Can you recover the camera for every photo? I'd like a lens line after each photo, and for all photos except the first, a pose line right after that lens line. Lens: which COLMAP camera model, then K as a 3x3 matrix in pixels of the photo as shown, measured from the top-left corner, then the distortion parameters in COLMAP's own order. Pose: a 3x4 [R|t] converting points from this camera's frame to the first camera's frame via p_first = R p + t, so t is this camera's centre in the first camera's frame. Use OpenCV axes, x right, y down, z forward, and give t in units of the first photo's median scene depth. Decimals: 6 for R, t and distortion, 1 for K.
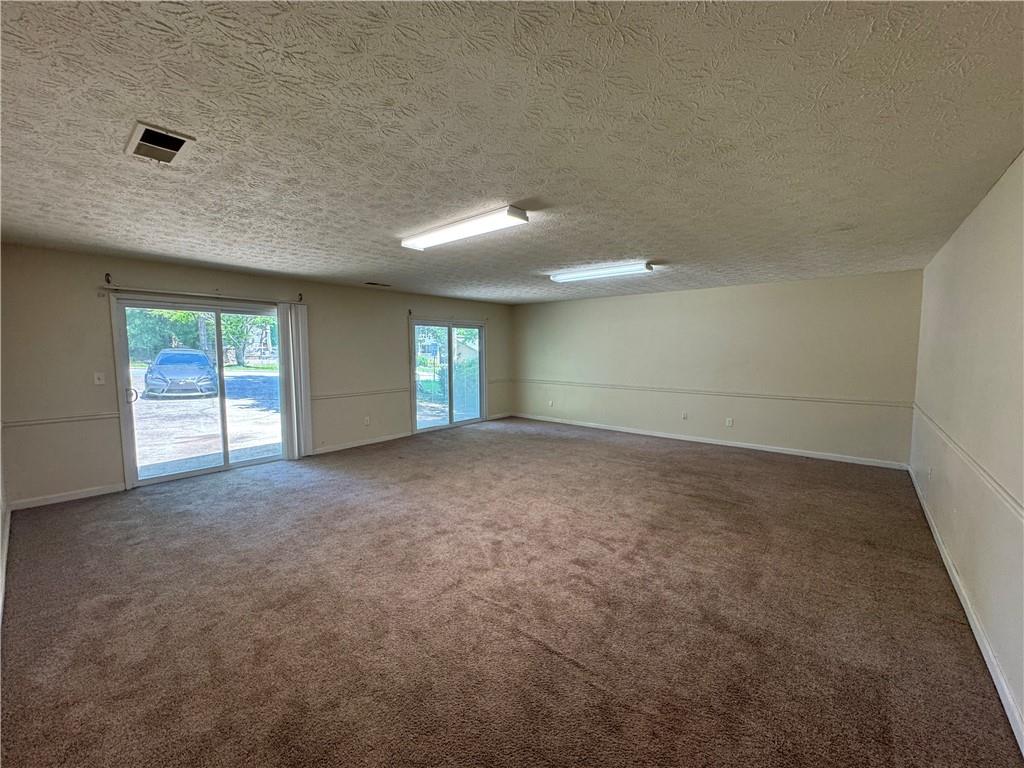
lens RADIAL K [[408.8, 0, 514.2], [0, 408.8, 385.3], [0, 0, 1]] dist [-0.003627, 0.000375]
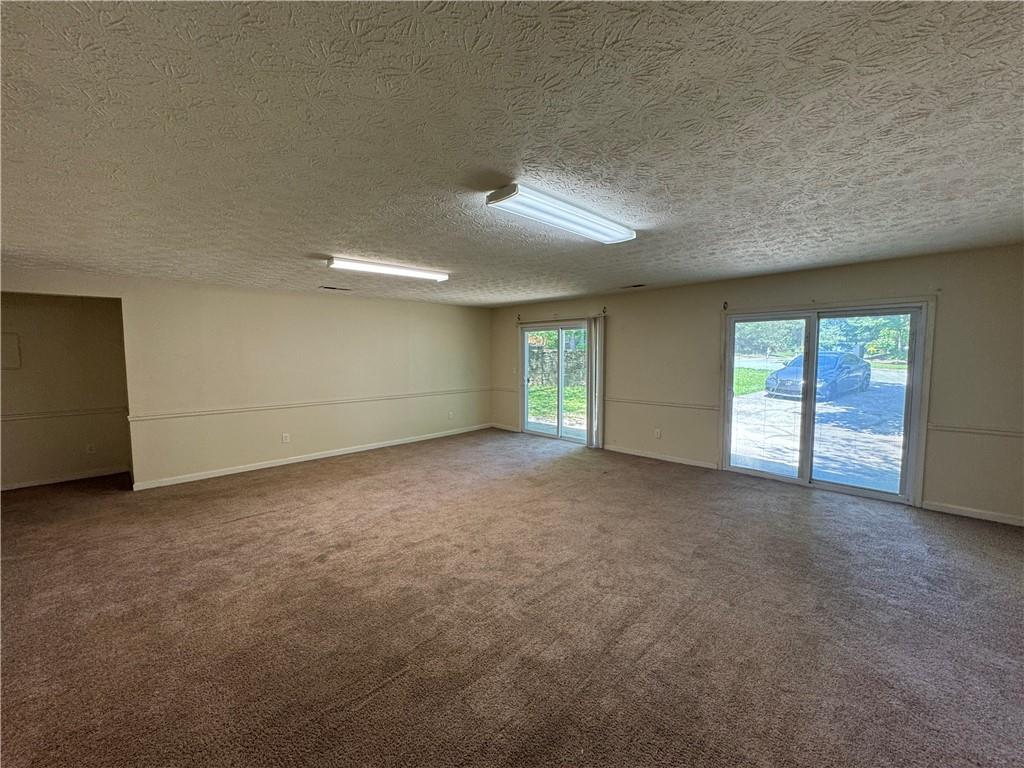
lens RADIAL K [[408.8, 0, 514.6], [0, 408.8, 384.7], [0, 0, 1]] dist [-0.003627, 0.000375]
pose [[-0.092626, 0.074260, -0.992928, 0.828189], [-0.082900, 0.993178, 0.082012, -0.101827], [0.992244, 0.089910, -0.085838, 1.088347]]
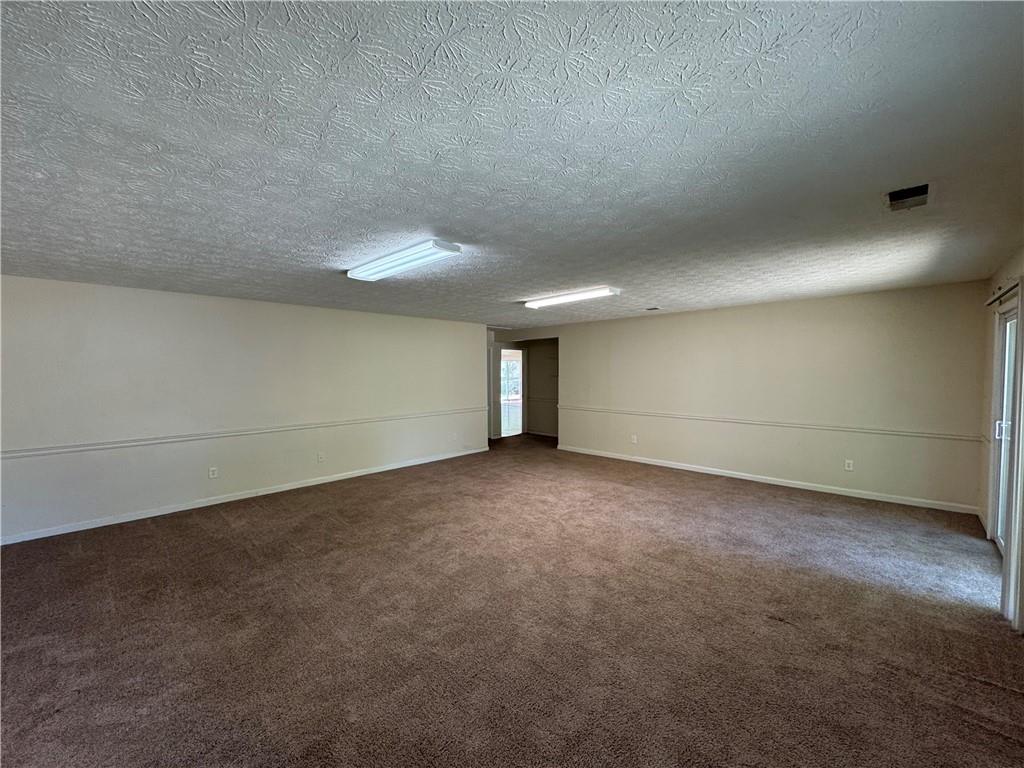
lens RADIAL K [[408.8, 0, 512.4], [0, 408.8, 381.6], [0, 0, 1]] dist [-0.003627, 0.000375]
pose [[-0.998077, -0.000496, 0.061988, -0.012360], [0.006768, 0.993118, 0.116919, -0.169648], [-0.061620, 0.117114, -0.991205, 1.811067]]
